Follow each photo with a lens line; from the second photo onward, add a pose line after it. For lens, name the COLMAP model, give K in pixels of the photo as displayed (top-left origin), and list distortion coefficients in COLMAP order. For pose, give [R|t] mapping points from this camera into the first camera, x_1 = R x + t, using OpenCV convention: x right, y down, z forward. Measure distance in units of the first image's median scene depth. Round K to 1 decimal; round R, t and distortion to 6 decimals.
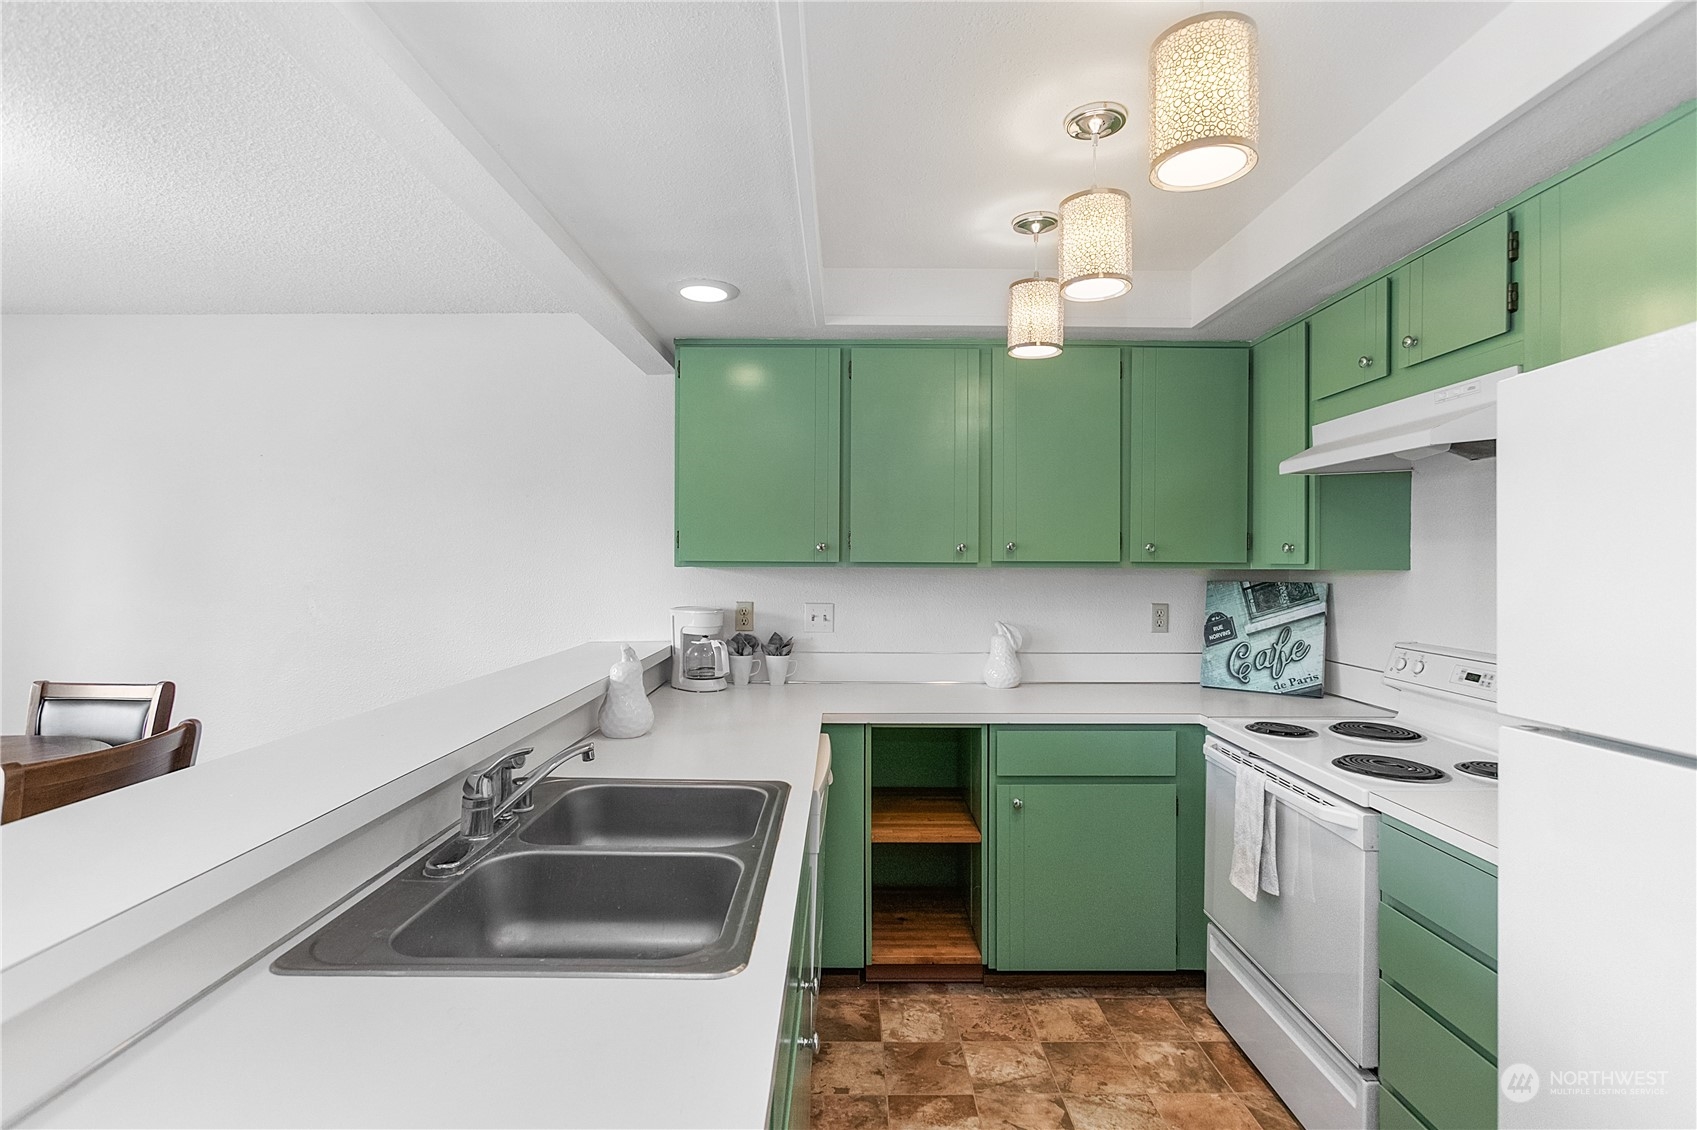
lens RADIAL K [[804.2, 0, 852.3], [0, 804.2, 563.9], [0, 0, 1]] dist [-0.013757, 0.002787]
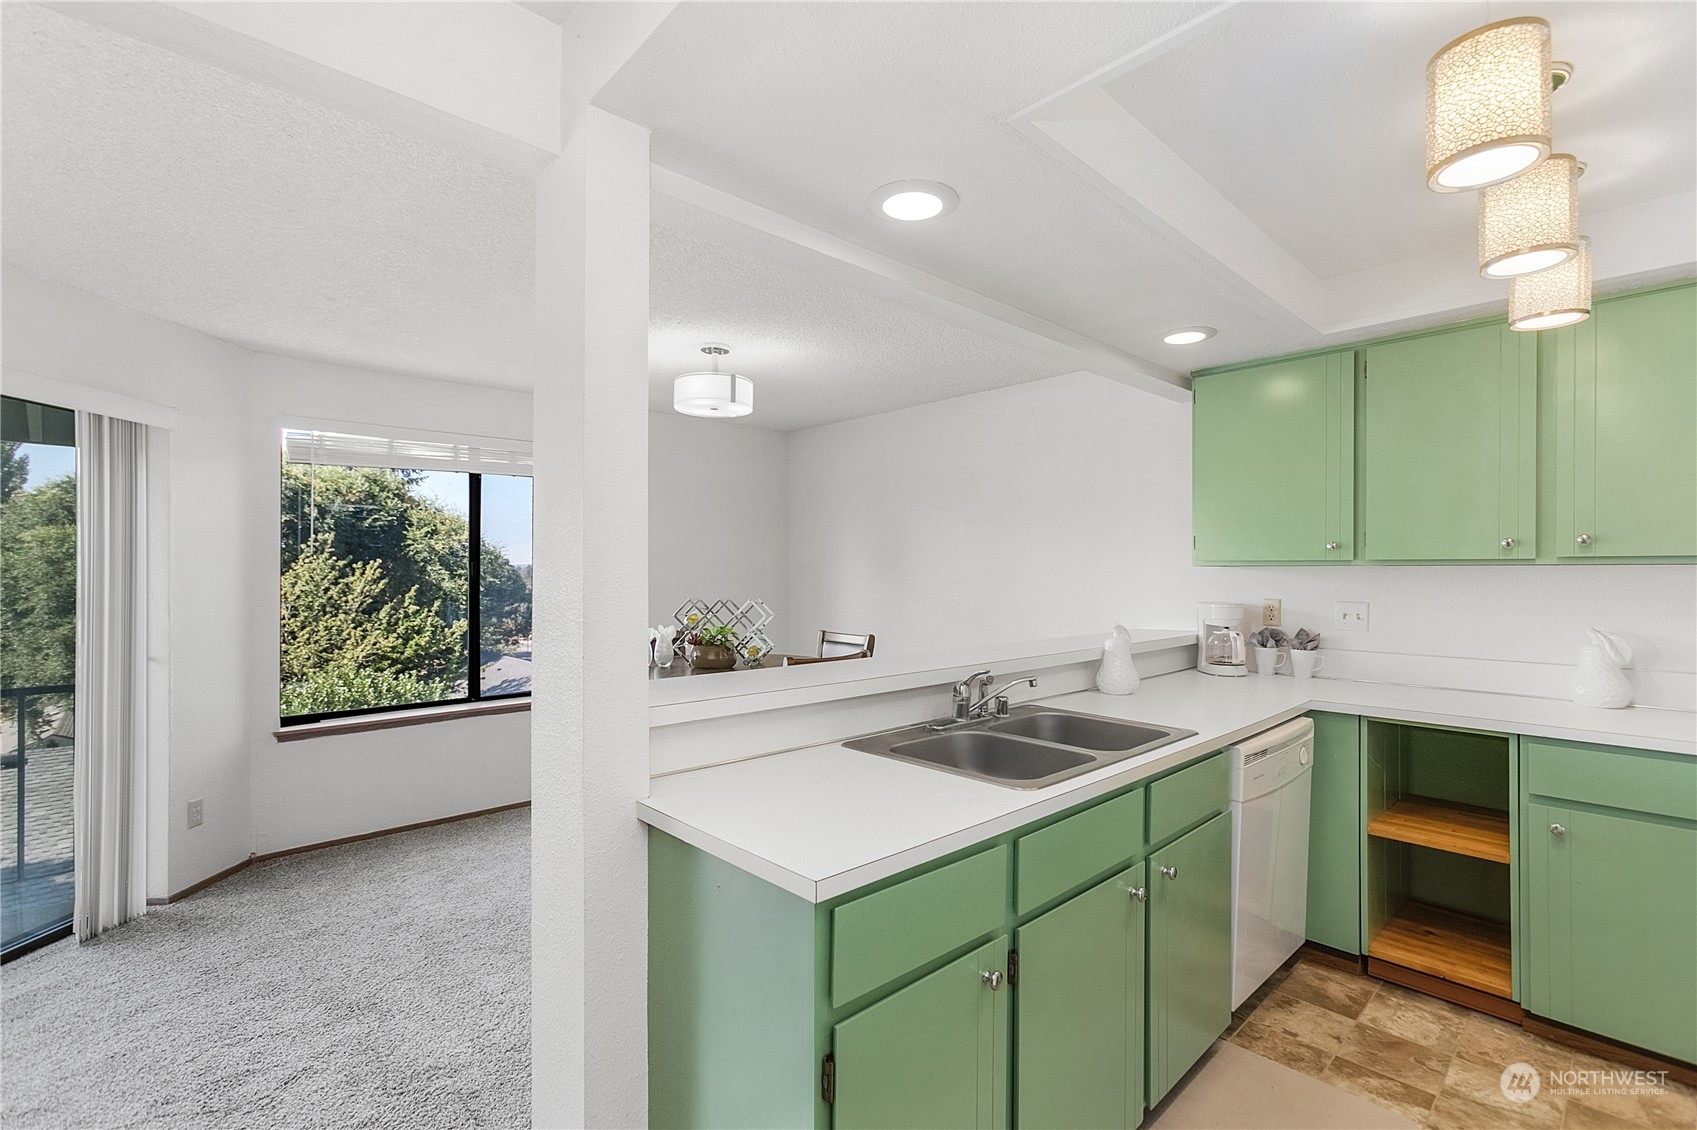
lens RADIAL K [[766.9, 0, 843.6], [0, 766.9, 563.4], [0, 0, 1]] dist [-0.004443, -0.000098]
pose [[0.675234, -0.010836, -0.737524, 0.285188], [0.000590, 0.999900, -0.014151, 0.016945], [0.737603, 0.009121, 0.675173, -0.142486]]
